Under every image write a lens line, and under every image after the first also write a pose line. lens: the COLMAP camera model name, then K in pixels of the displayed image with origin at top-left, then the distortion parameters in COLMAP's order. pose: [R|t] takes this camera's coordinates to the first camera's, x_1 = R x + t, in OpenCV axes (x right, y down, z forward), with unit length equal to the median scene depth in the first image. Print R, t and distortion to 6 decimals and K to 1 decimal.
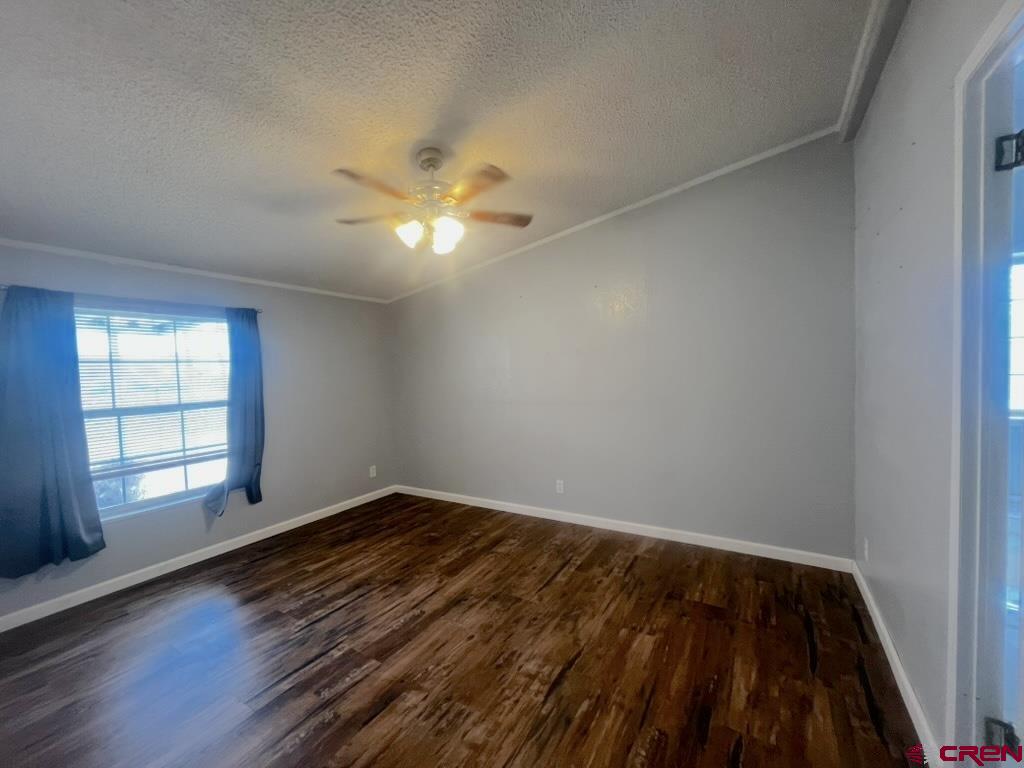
lens RADIAL K [[412.7, 0, 510.4], [0, 412.7, 384.8], [0, 0, 1]] dist [-0.007532, 0.001522]
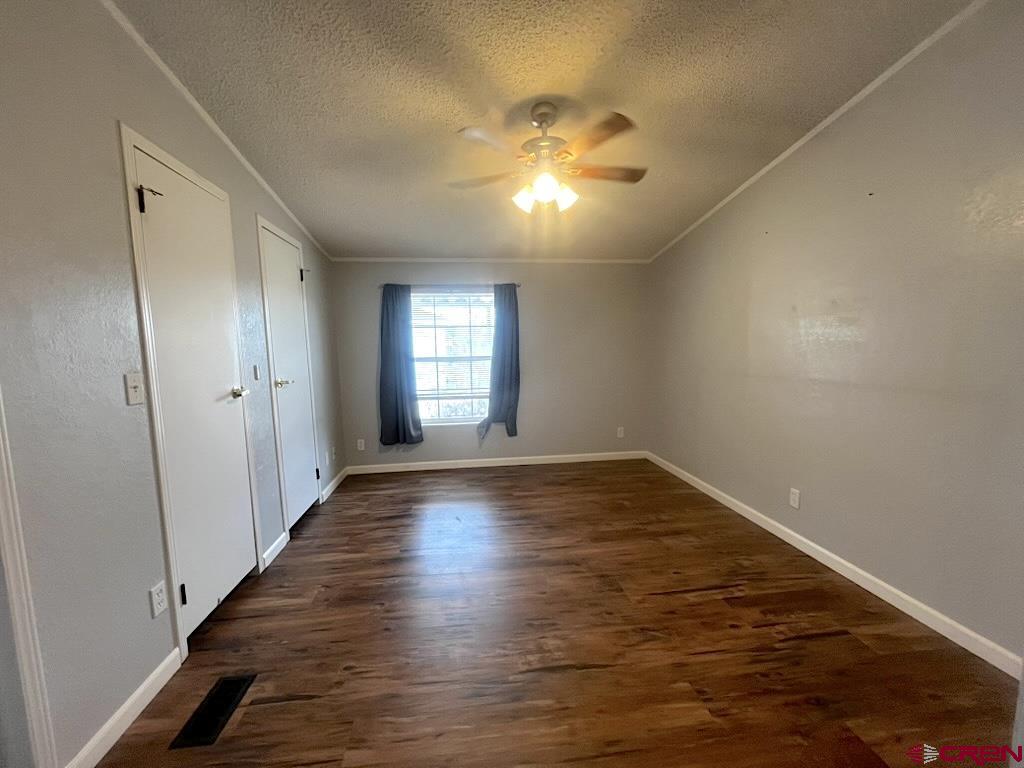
lens RADIAL K [[412.7, 0, 508.5], [0, 412.7, 385.4], [0, 0, 1]] dist [-0.007532, 0.001522]
pose [[0.621780, 0.100044, -0.776776, 0.438883], [-0.029710, 0.994107, 0.104253, -0.007753], [0.782628, -0.041745, 0.621088, 0.226777]]
